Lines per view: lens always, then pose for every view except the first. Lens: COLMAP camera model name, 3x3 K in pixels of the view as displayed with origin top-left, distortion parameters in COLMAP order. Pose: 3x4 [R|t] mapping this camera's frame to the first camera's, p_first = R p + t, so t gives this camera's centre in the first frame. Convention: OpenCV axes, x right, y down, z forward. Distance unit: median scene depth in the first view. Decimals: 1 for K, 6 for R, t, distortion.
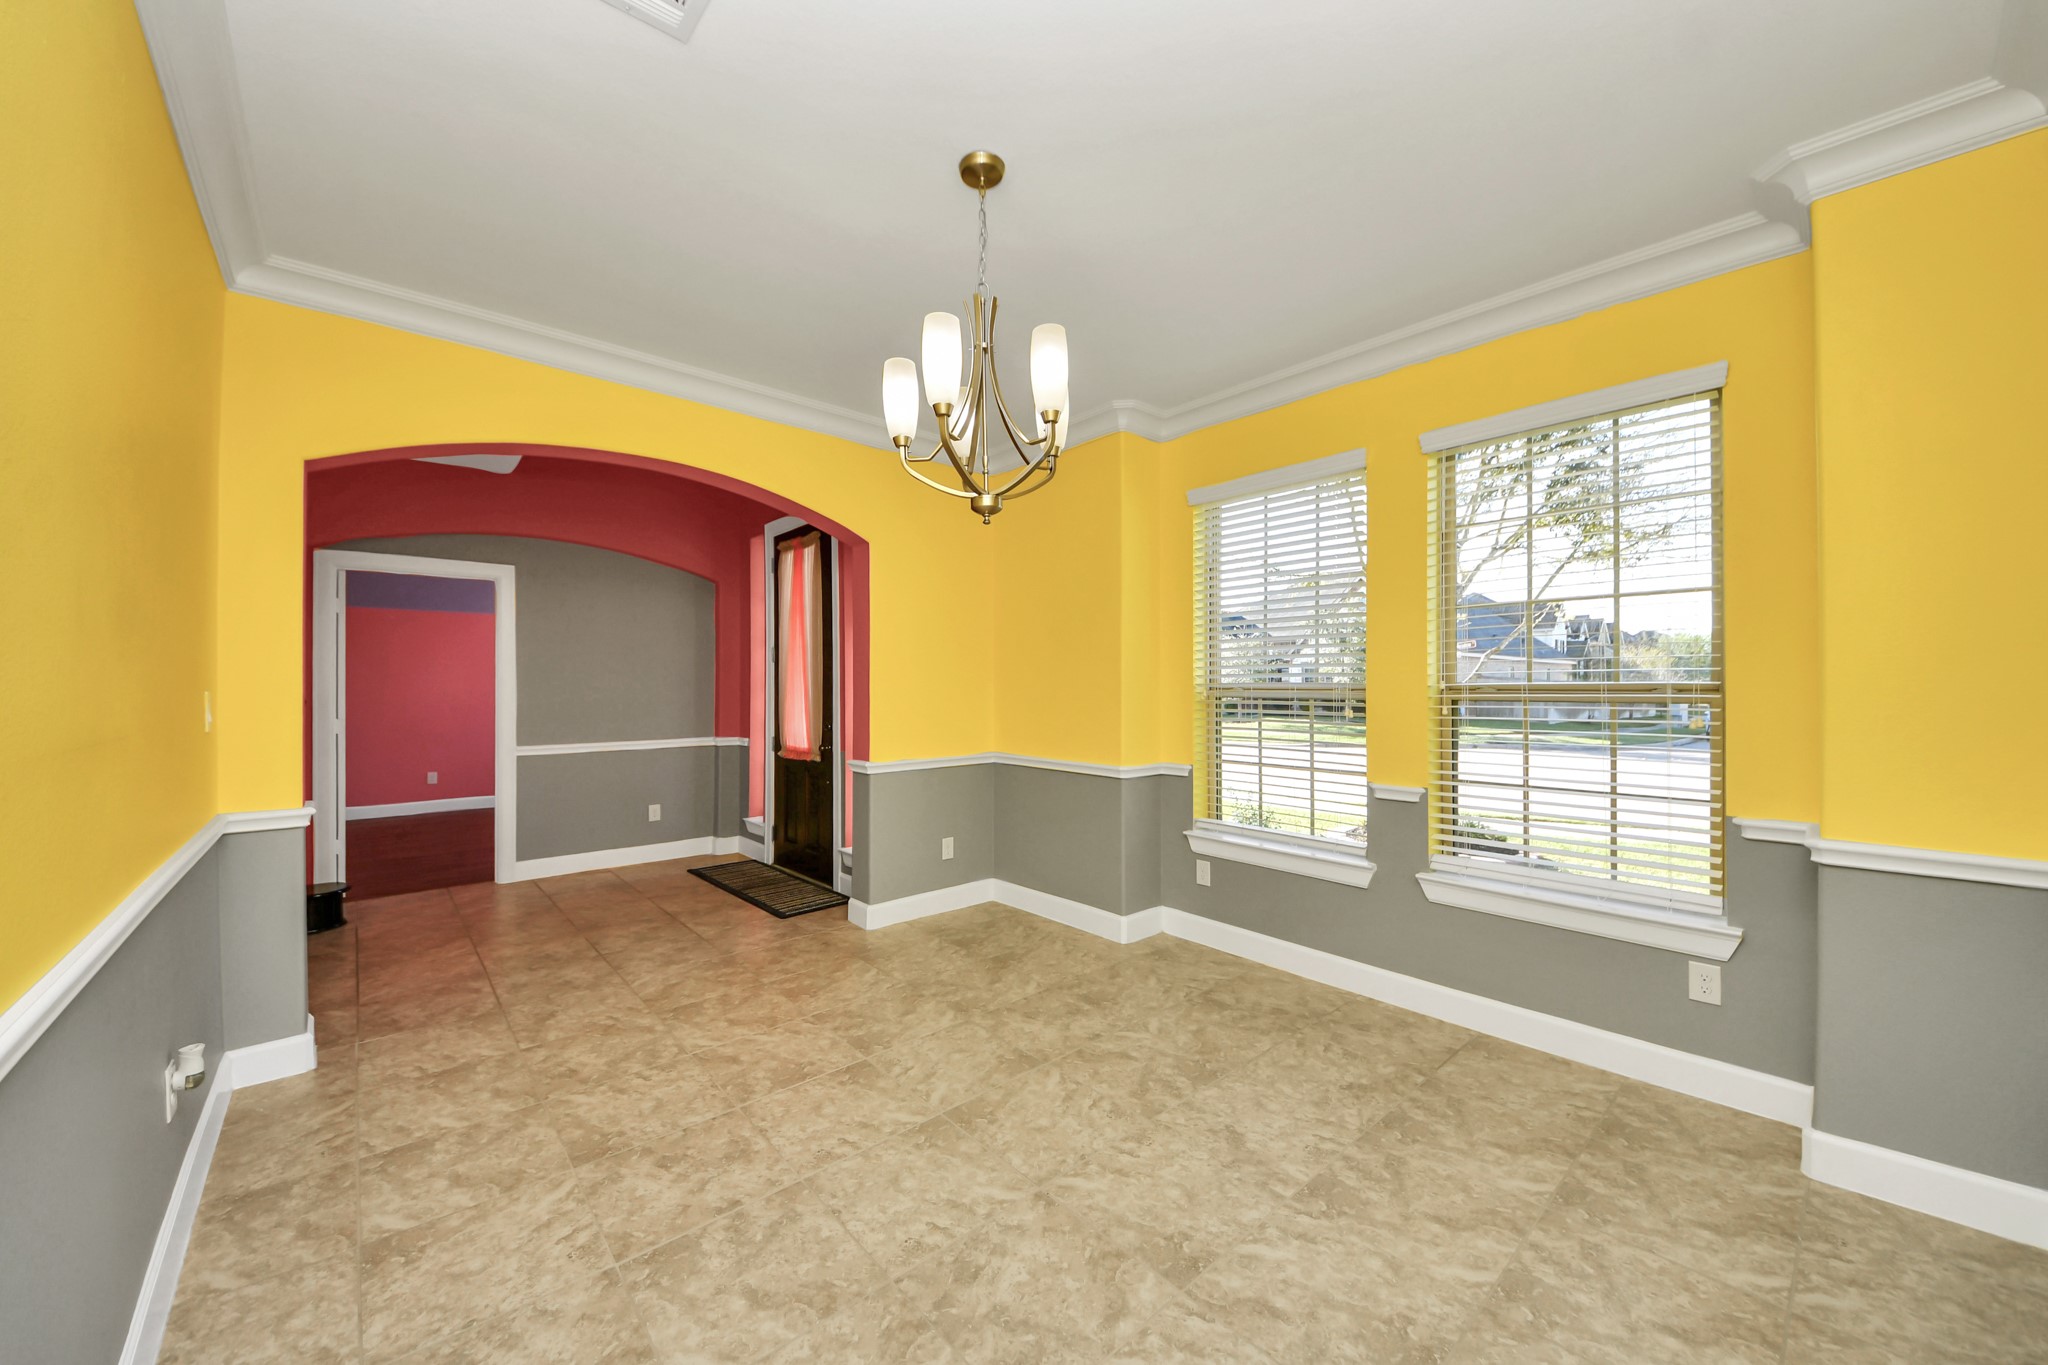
lens RADIAL K [[743.0, 0, 1014.9], [0, 743.0, 692.5], [0, 0, 1]] dist [0.059587, -0.037016]
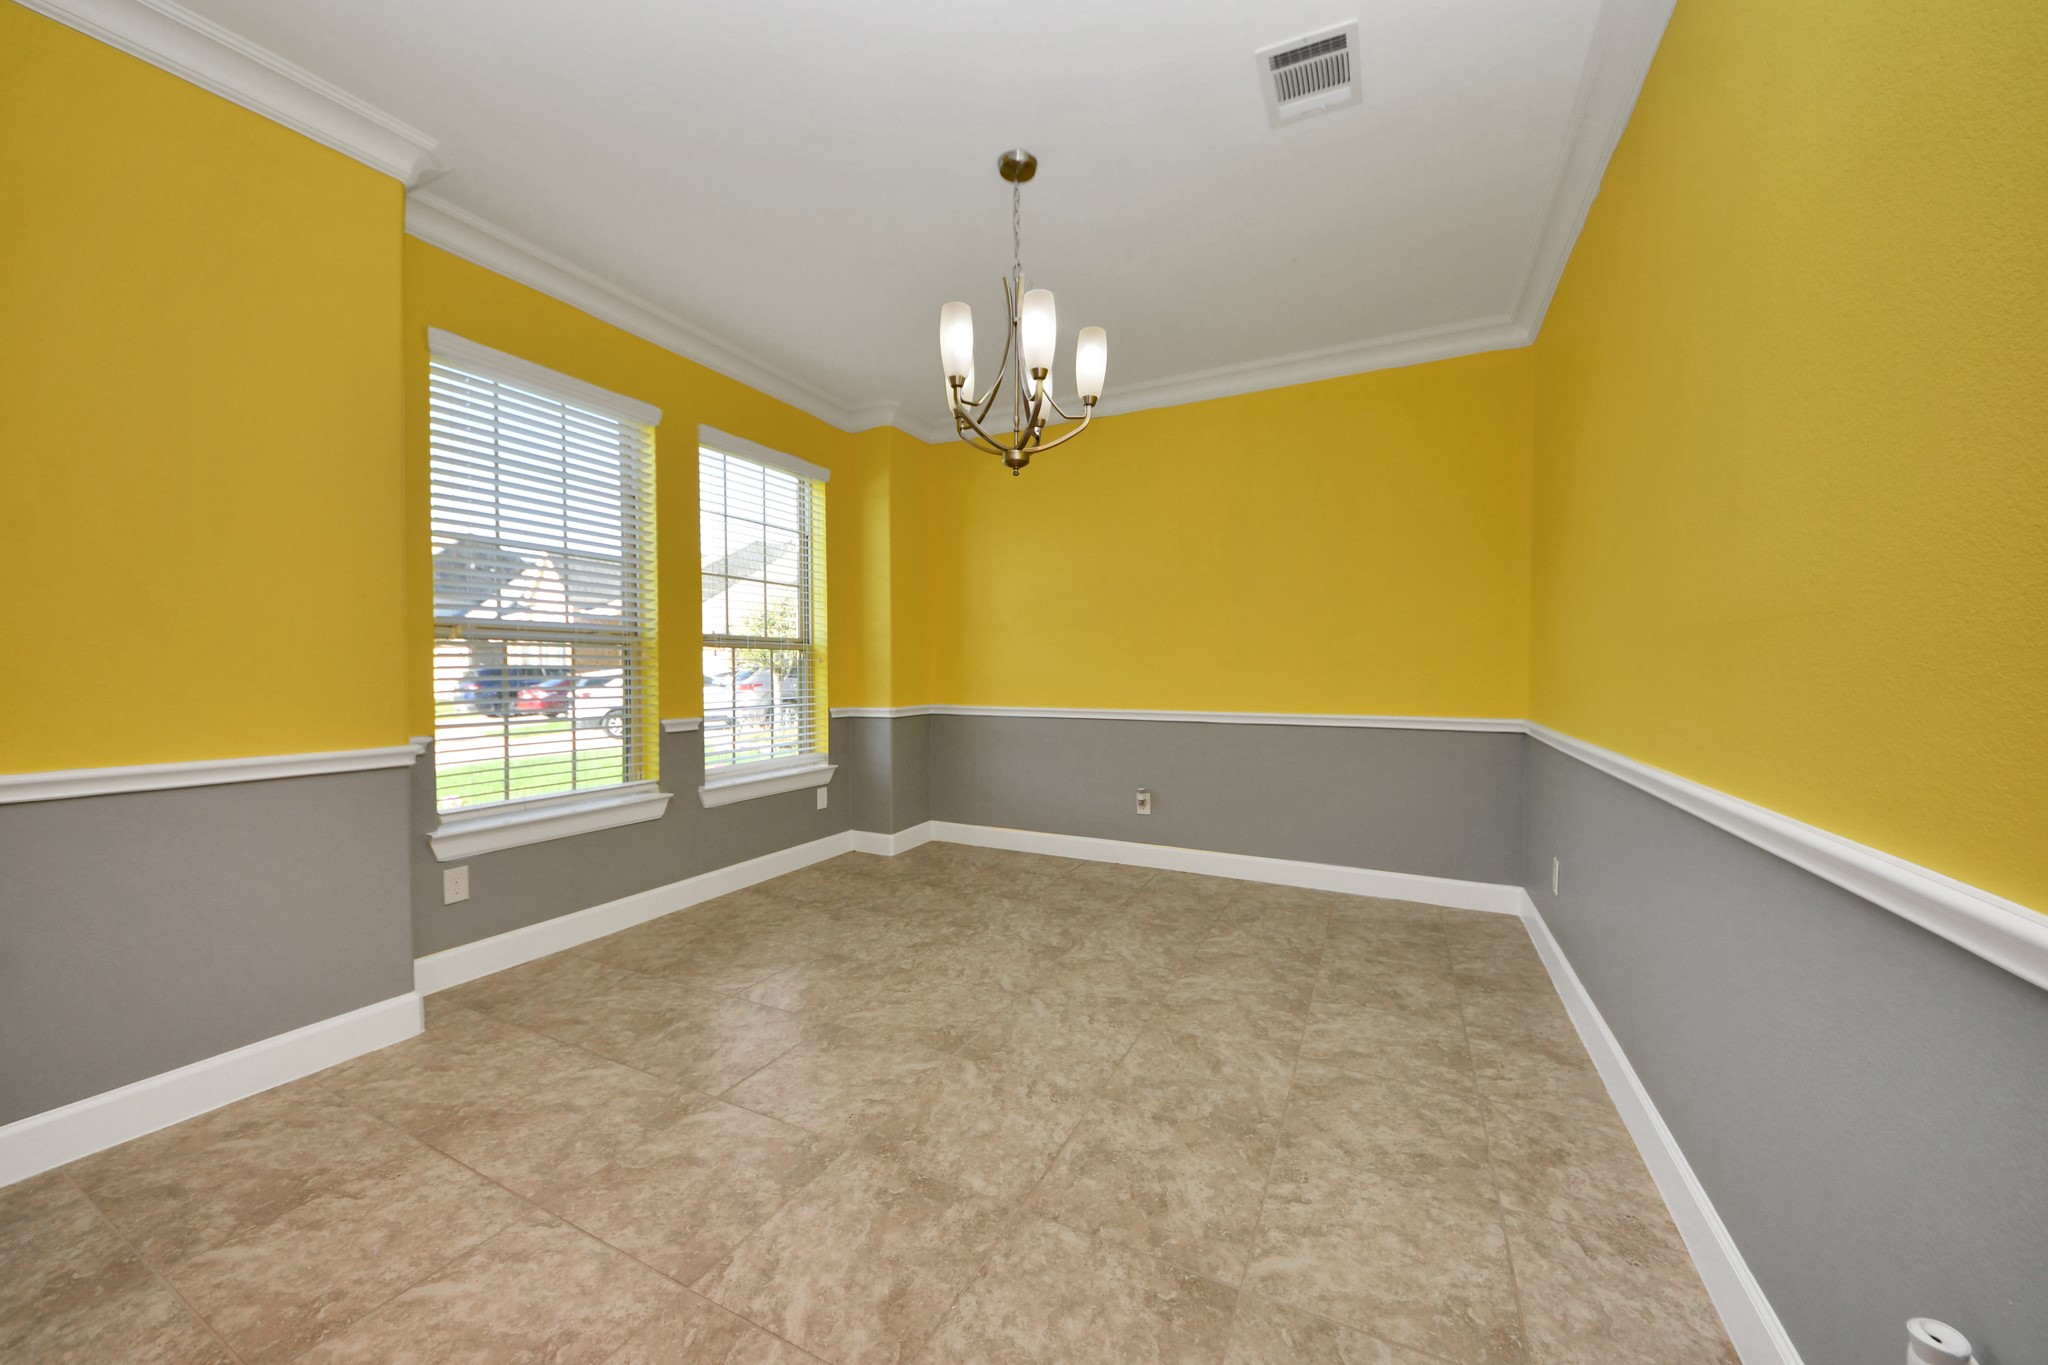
lens RADIAL K [[743.0, 0, 1014.9], [0, 743.0, 692.5], [0, 0, 1]] dist [0.059587, -0.037016]
pose [[-0.379087, -0.023156, 0.925071, -1.261581], [0.012149, 0.999476, 0.029997, 0.091919], [-0.925281, 0.022611, -0.378607, 1.617562]]
